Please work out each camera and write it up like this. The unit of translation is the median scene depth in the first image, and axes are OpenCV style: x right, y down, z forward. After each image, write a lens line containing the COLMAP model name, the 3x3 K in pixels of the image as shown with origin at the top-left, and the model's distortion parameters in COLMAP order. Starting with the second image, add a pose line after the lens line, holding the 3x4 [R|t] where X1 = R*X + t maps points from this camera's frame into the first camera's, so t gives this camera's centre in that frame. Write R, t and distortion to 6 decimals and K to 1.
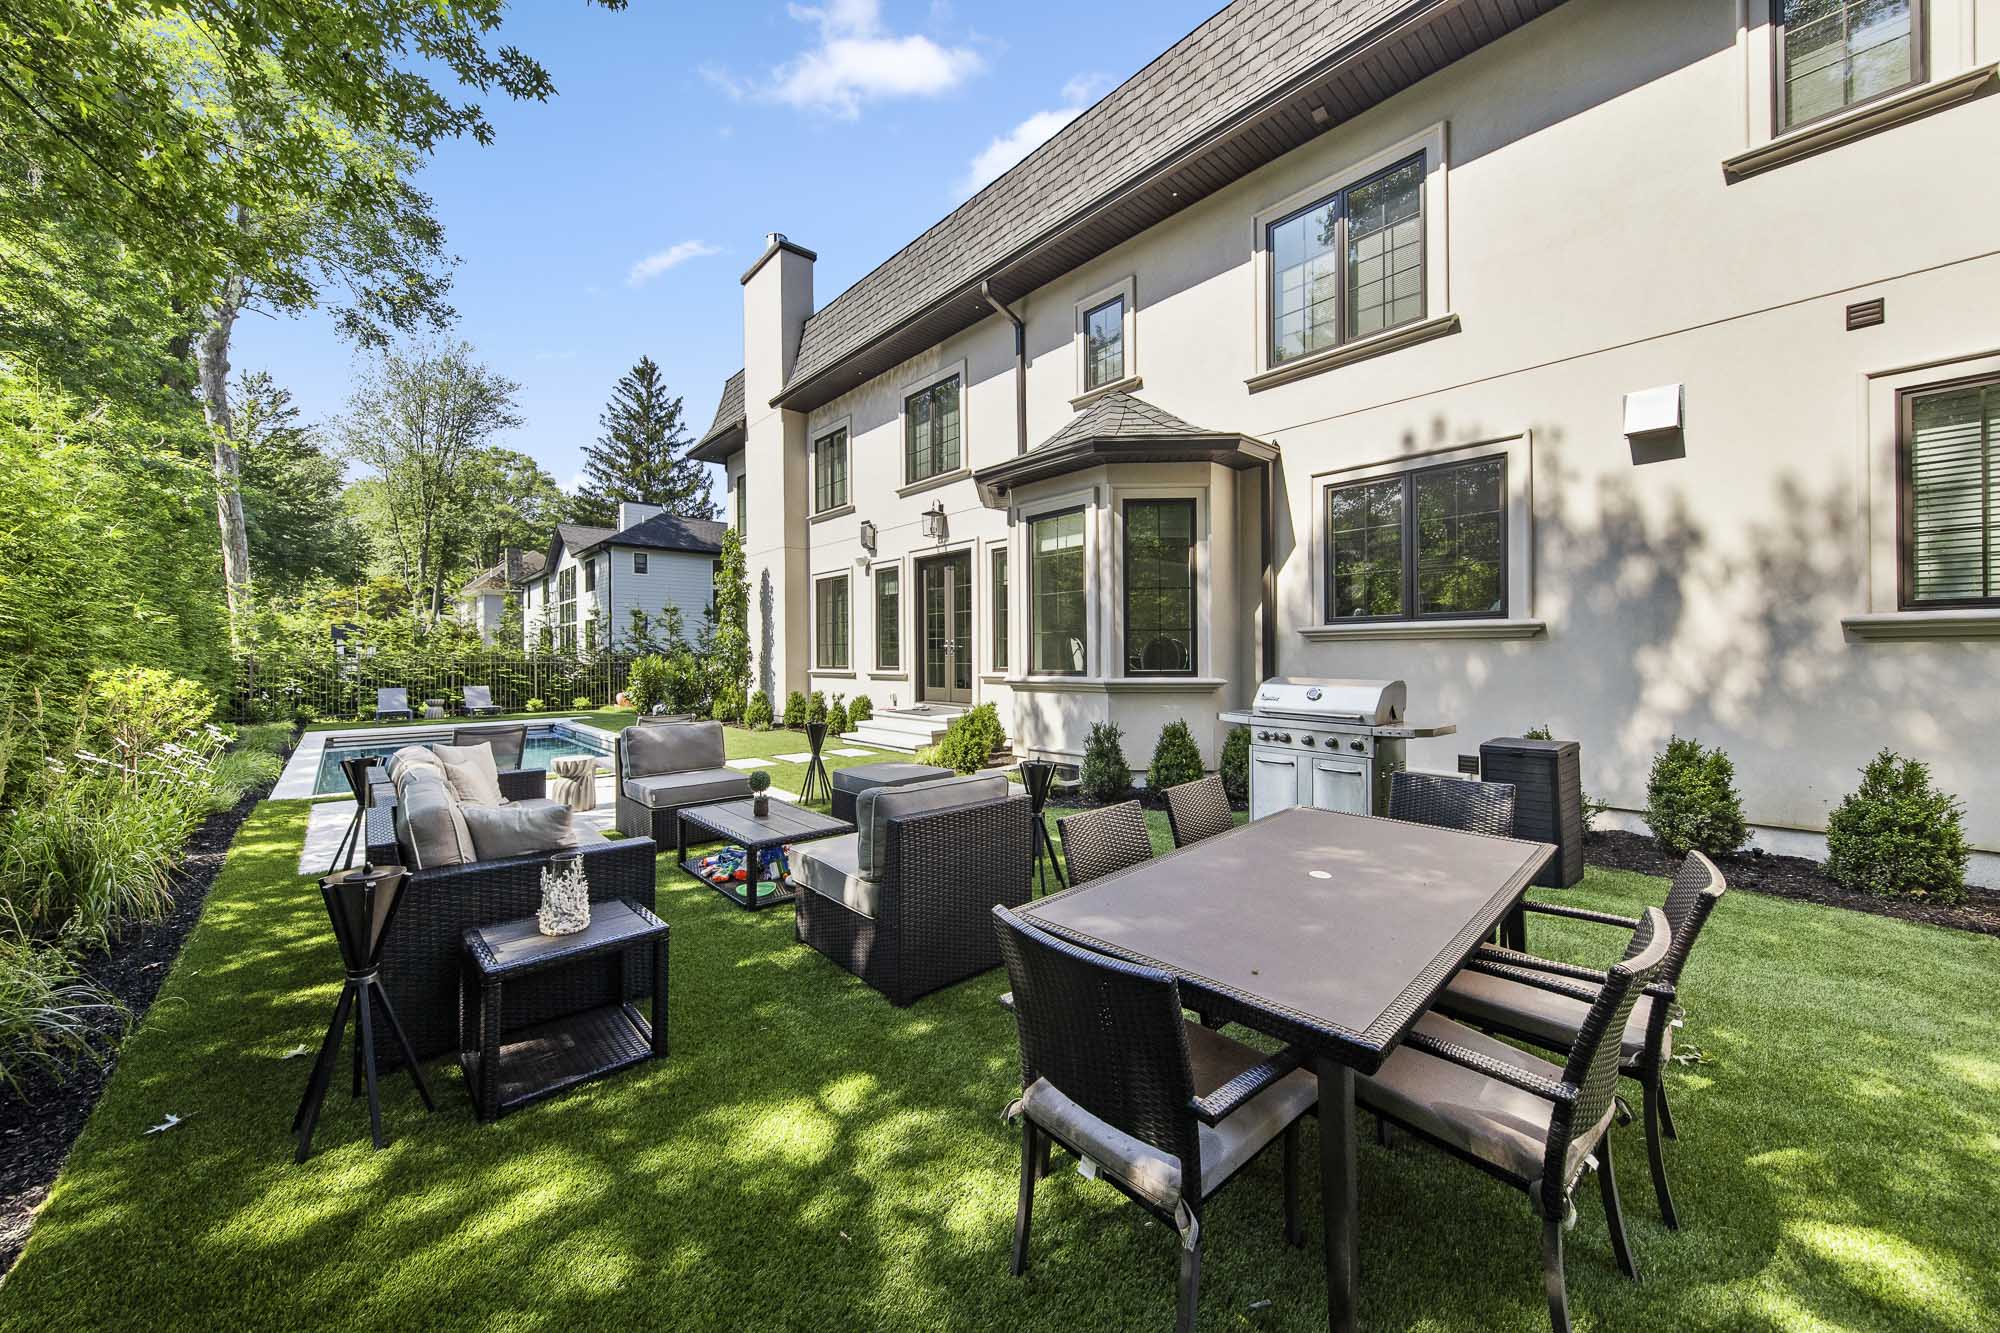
lens RADIAL K [[709.1, 0, 978.6], [0, 709.1, 655.8], [0, 0, 1]] dist [0.000726, 0.000079]
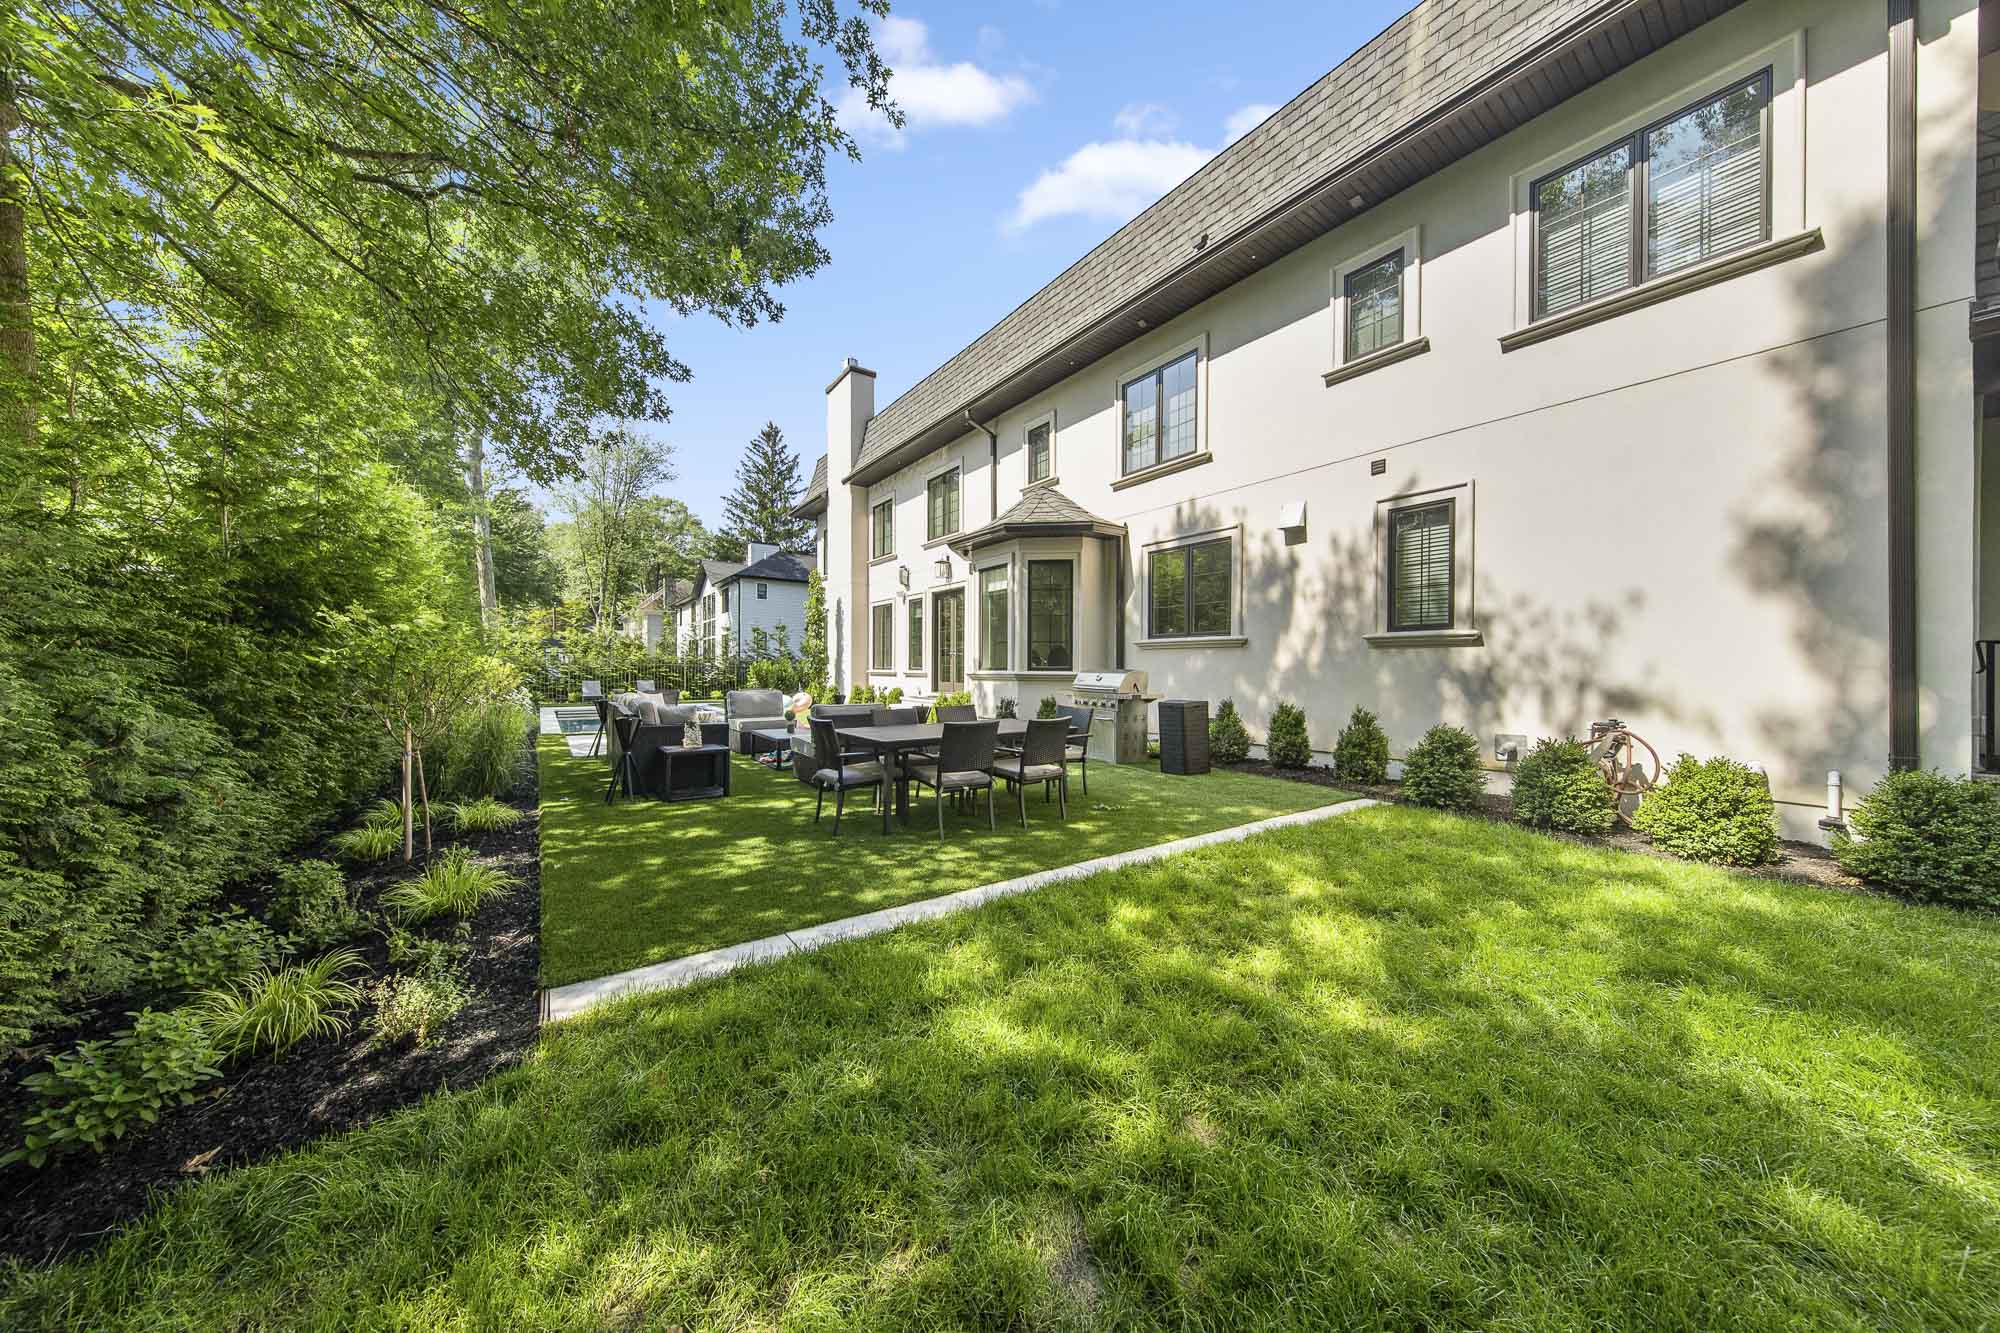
lens RADIAL K [[633.4, 0, 991.7], [0, 633.4, 673.4], [0, 0, 1]] dist [-0.000093, -0.000081]
pose [[0.994062, 0.011925, -0.108163, 0.146722], [-0.011141, 0.999907, 0.007851, 0.013499], [0.108247, -0.006600, 0.994102, -0.230786]]
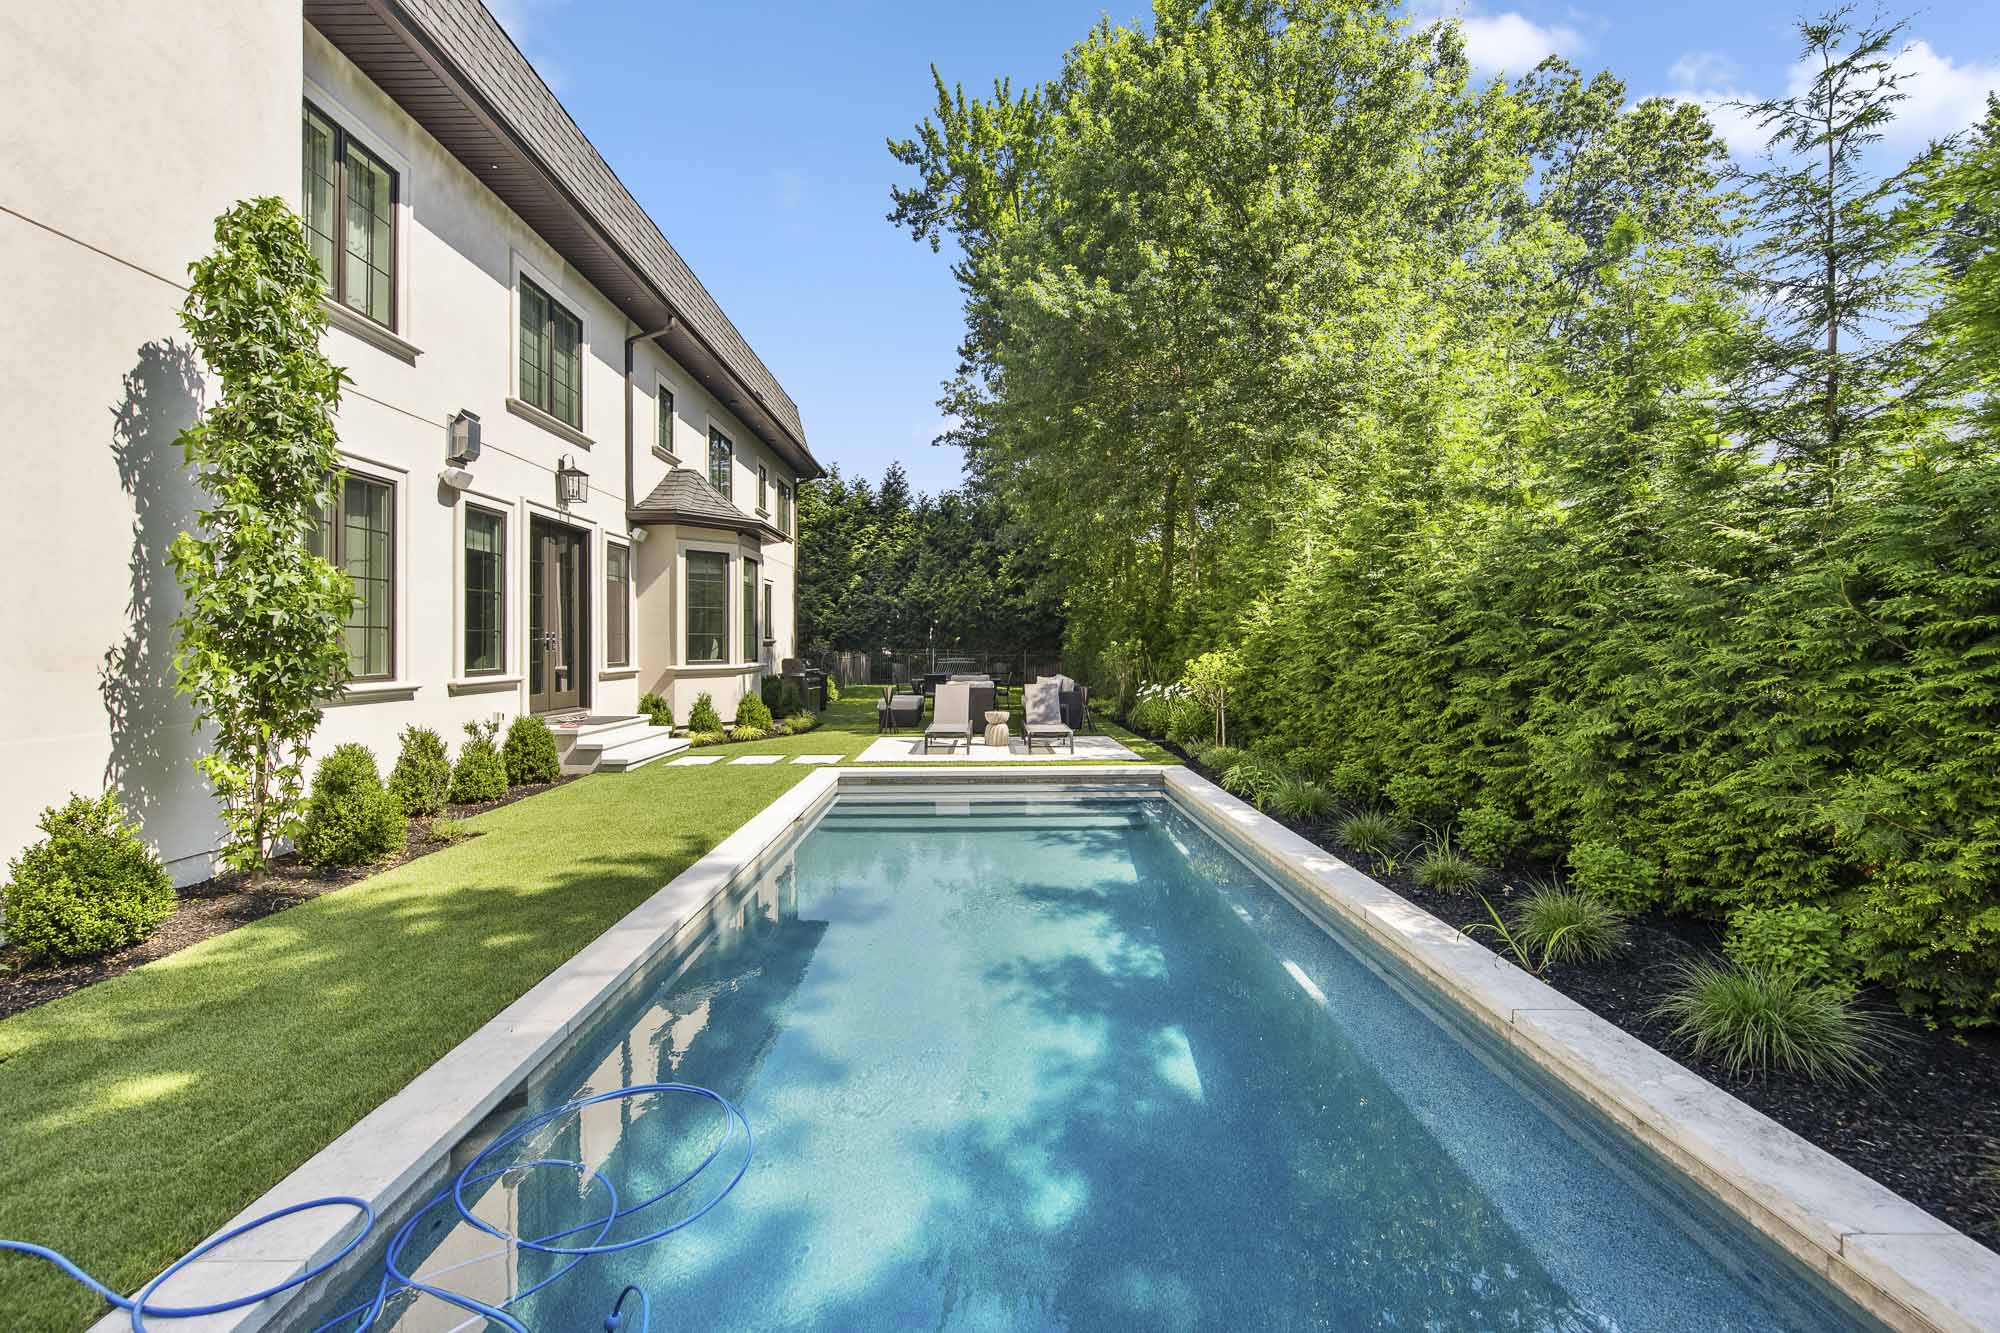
lens RADIAL K [[811.1, 0, 992.4], [0, 811.1, 632.9], [0, 0, 1]] dist [0.009430, -0.002009]
pose [[-0.757450, 0.029055, 0.652246, -0.819787], [0.021507, 0.999578, -0.019551, 0.006151], [-0.652539, -0.000781, -0.757755, 1.119844]]
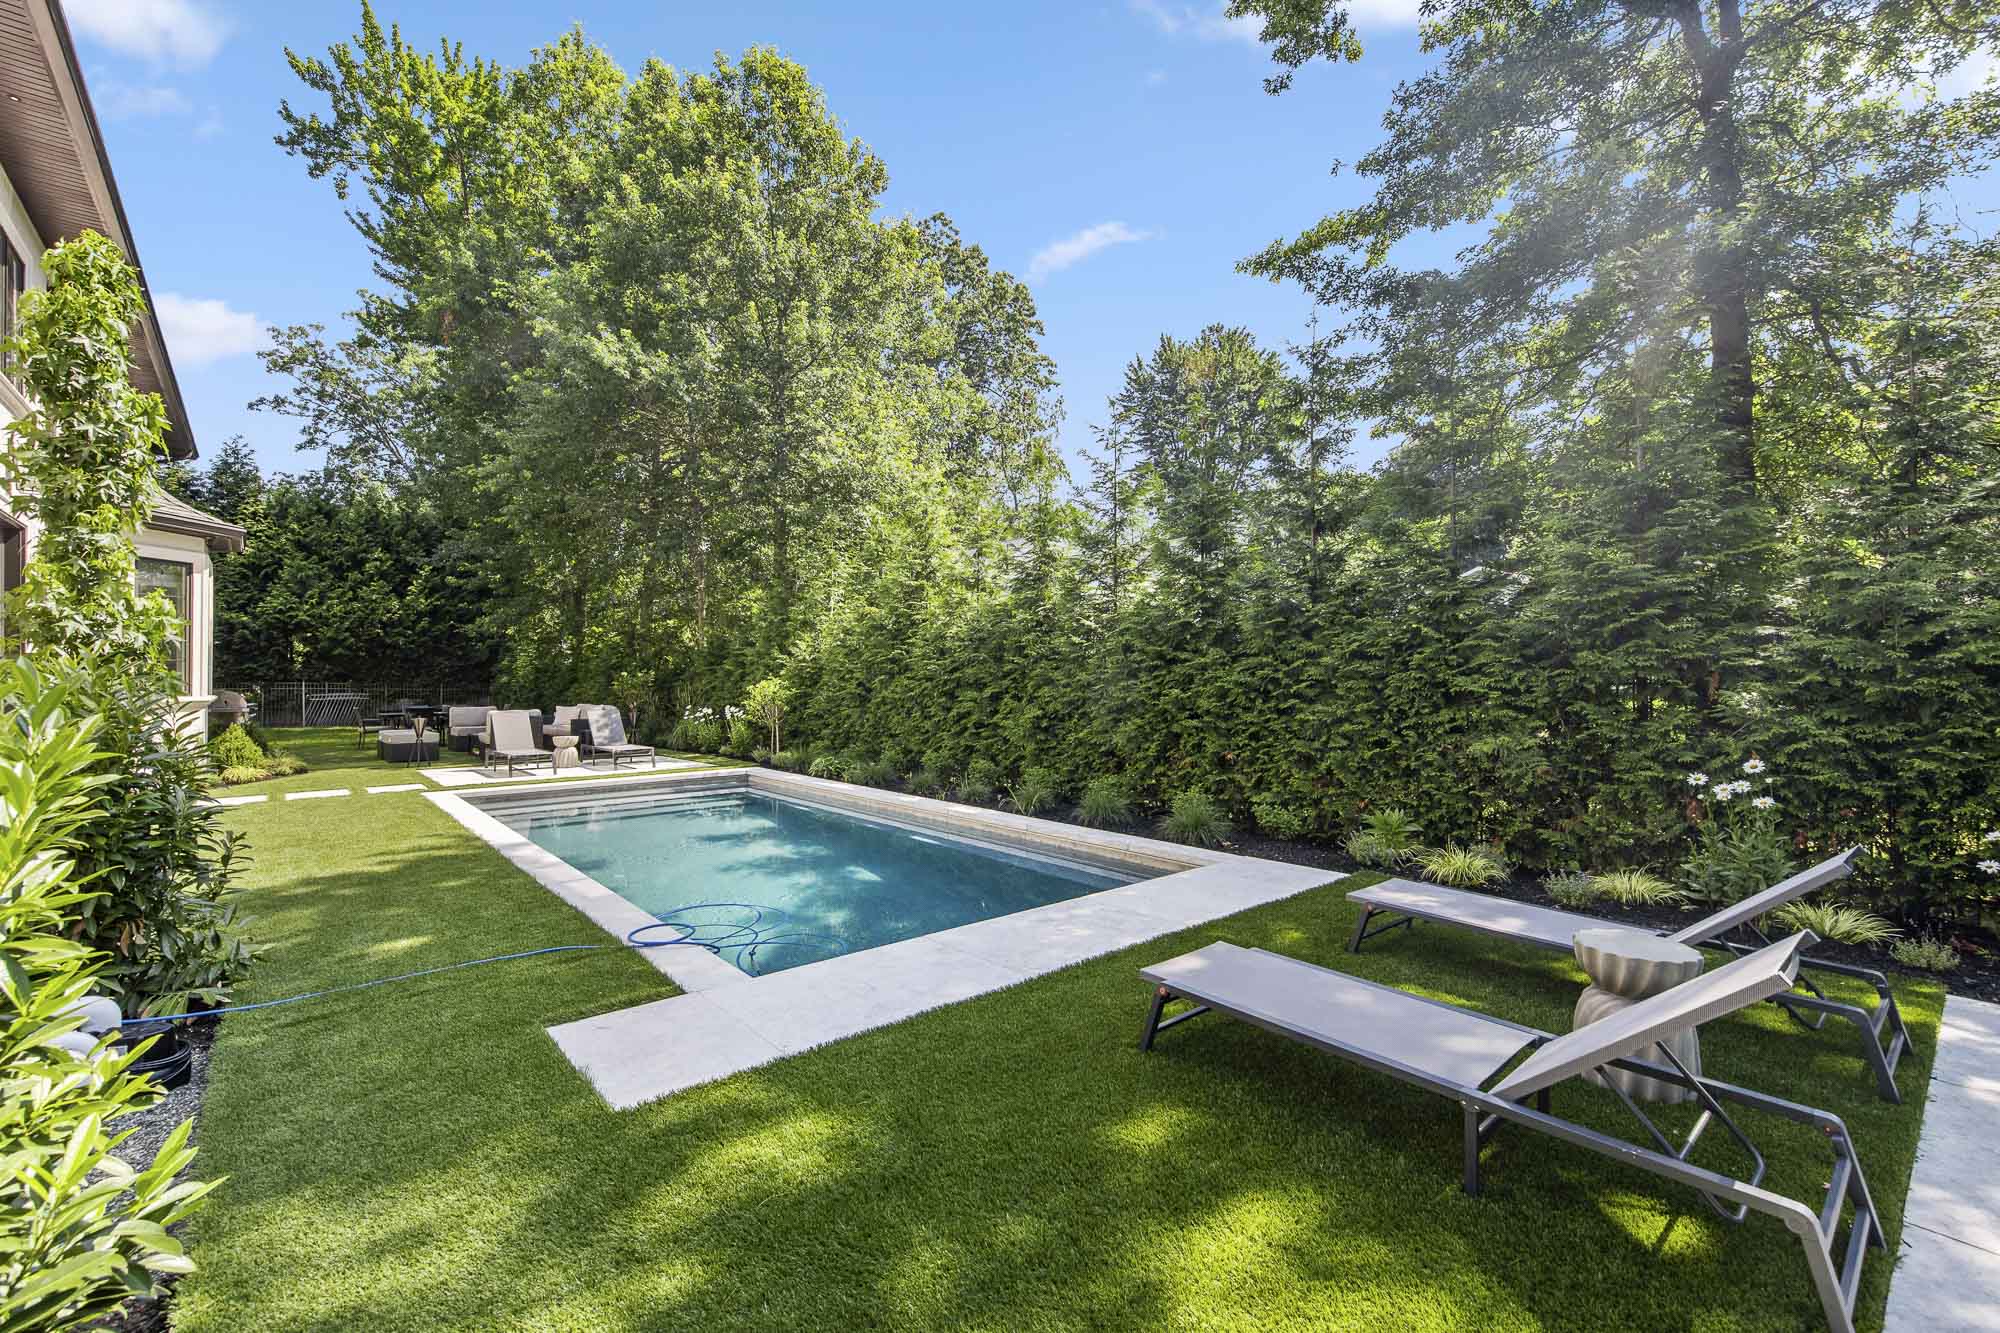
lens RADIAL K [[853.7, 0, 991.9], [0, 853.7, 673.4], [0, 0, 1]] dist [-0.001196, -0.000407]
pose [[-0.999605, 0.019041, 0.020670, -0.767301], [0.019110, 0.999812, 0.003154, 0.008179], [-0.020606, 0.003548, -0.999781, 1.422982]]
